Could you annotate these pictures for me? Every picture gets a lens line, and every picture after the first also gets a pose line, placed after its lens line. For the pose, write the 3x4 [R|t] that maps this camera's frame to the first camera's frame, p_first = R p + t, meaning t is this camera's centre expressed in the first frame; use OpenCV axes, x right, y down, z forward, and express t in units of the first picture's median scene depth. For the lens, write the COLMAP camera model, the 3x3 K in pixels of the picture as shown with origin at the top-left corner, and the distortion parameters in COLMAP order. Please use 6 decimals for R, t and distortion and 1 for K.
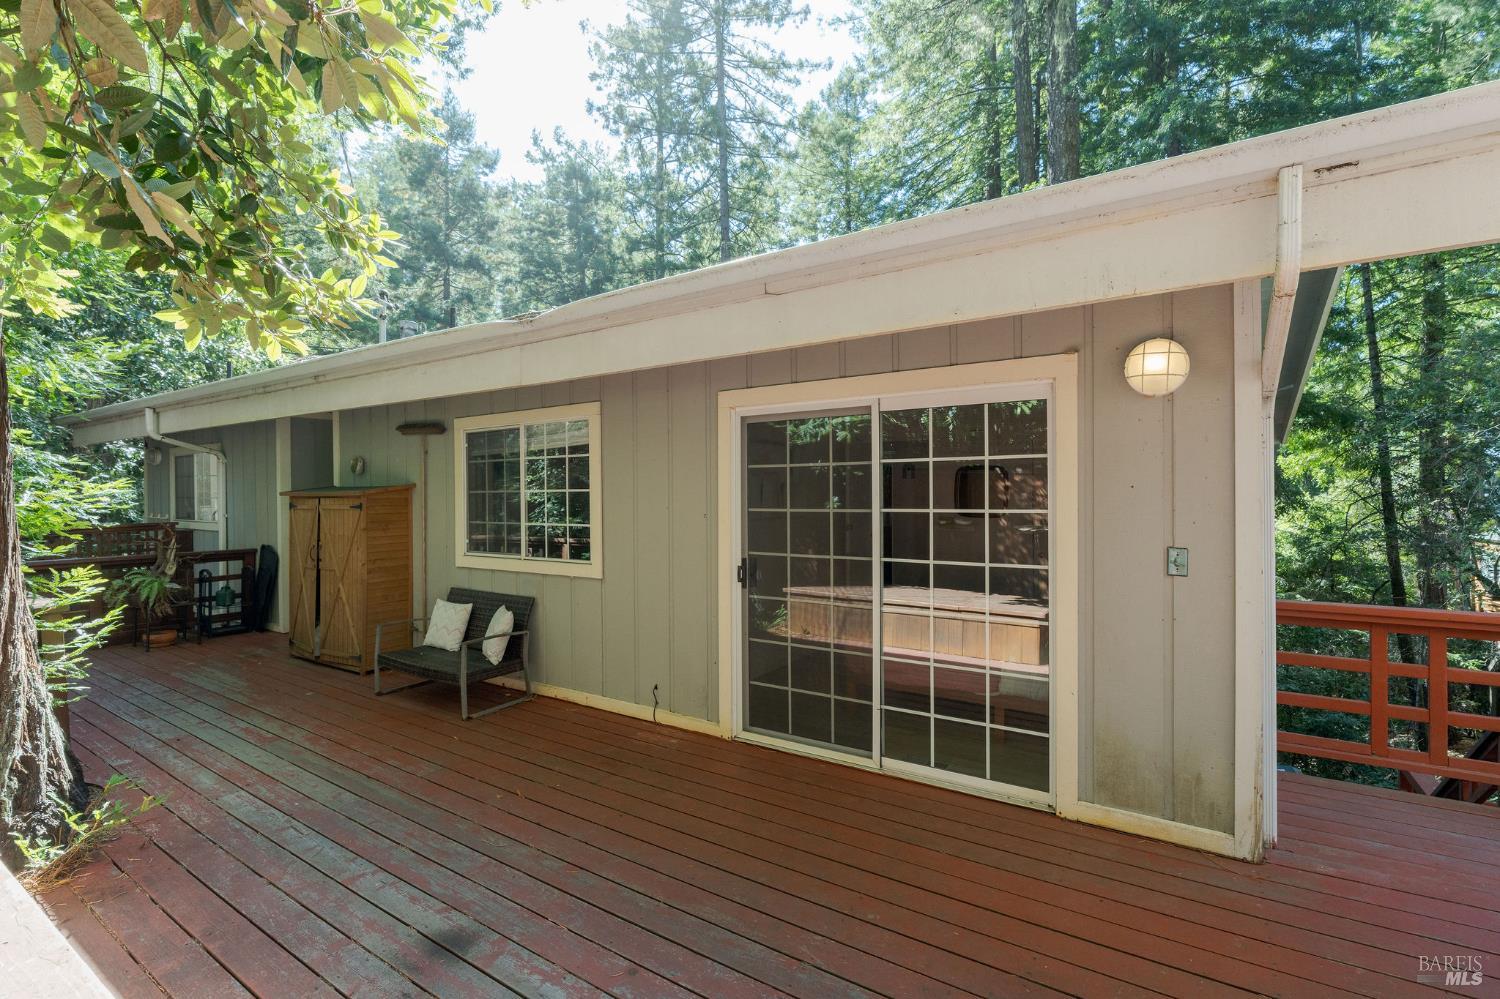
lens RADIAL K [[677.5, 0, 749.2], [0, 677.5, 499.4], [0, 0, 1]] dist [-0.003067, 0.001117]
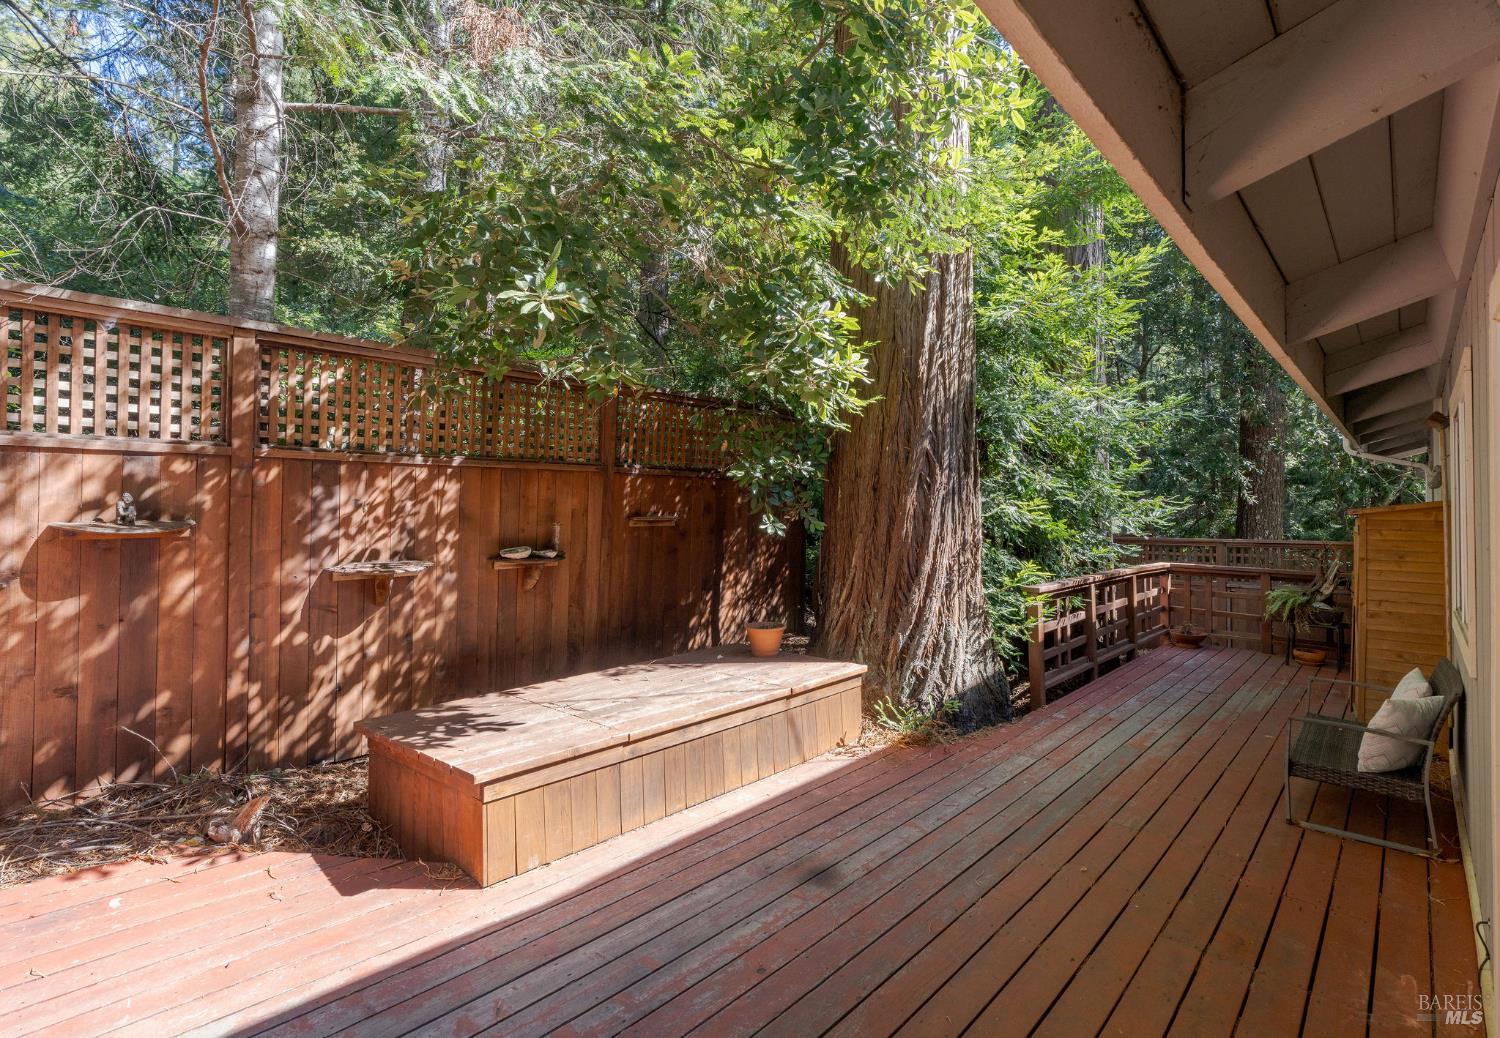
lens RADIAL K [[719.8, 0, 777.6], [0, 719.8, 491.3], [0, 0, 1]] dist [0.005366, 0.000872]
pose [[-0.144491, -0.014026, -0.989407, 0.495006], [-0.022798, 0.999681, -0.010842, -0.014041], [0.989243, 0.020990, -0.144765, 0.621200]]
